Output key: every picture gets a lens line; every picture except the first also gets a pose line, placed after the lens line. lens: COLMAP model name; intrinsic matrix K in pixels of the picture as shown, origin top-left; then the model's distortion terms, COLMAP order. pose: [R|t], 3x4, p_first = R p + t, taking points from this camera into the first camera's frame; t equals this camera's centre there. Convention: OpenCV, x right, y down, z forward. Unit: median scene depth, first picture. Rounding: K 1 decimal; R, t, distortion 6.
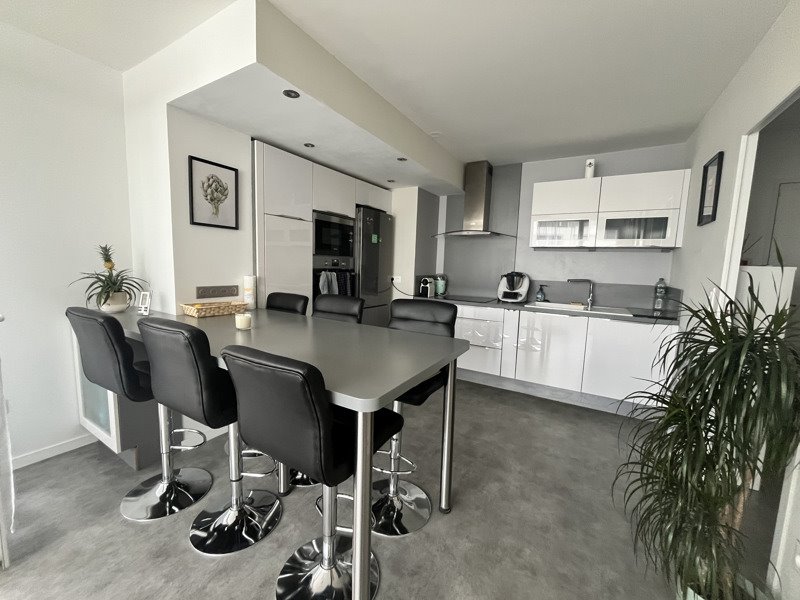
lens RADIAL K [[323.3, 0, 400.0], [0, 323.3, 300.0], [0, 0, 1]] dist [0.000358, -0.000048]
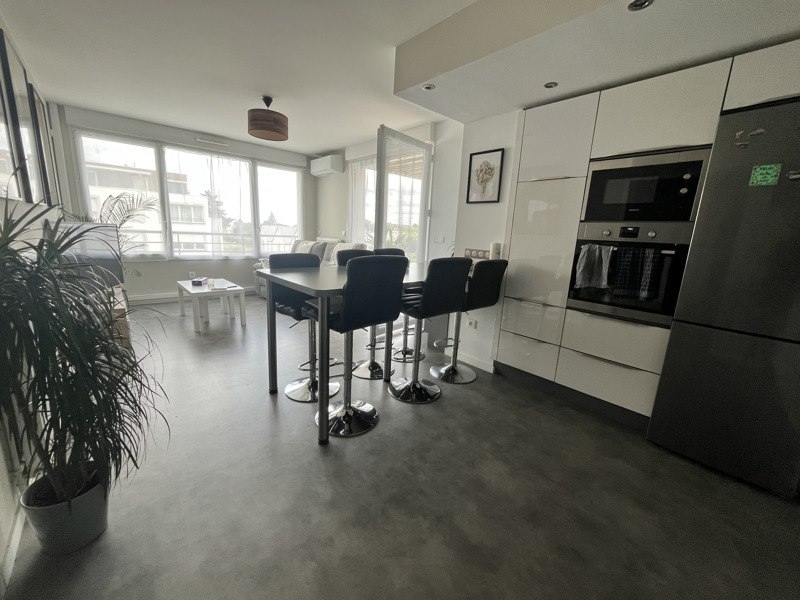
lens RADIAL K [[322.3, 0, 398.7], [0, 322.3, 323.2], [0, 0, 1]] dist [-0.000249, -0.000009]
pose [[-0.302286, 0.215513, -0.928535, 0.621731], [-0.156637, 0.949634, 0.271403, -0.046322], [0.940260, 0.227484, -0.253304, 0.817206]]
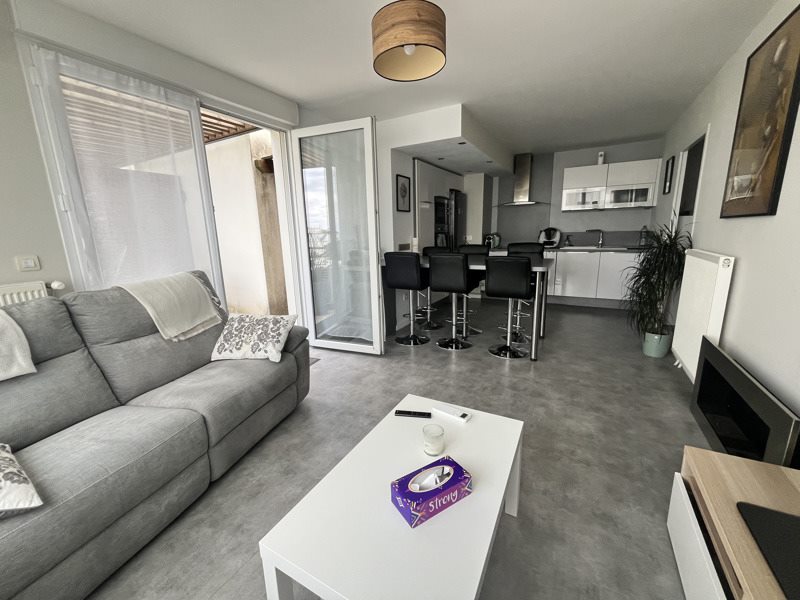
lens RADIAL K [[323.3, 0, 400.0], [0, 323.3, 300.0], [0, 0, 1]] dist [0.000358, -0.000048]
pose [[0.998016, -0.062129, 0.010234, -0.466664], [0.060761, 0.992894, 0.102325, 0.062861], [-0.016519, -0.101500, 0.994698, -0.646518]]
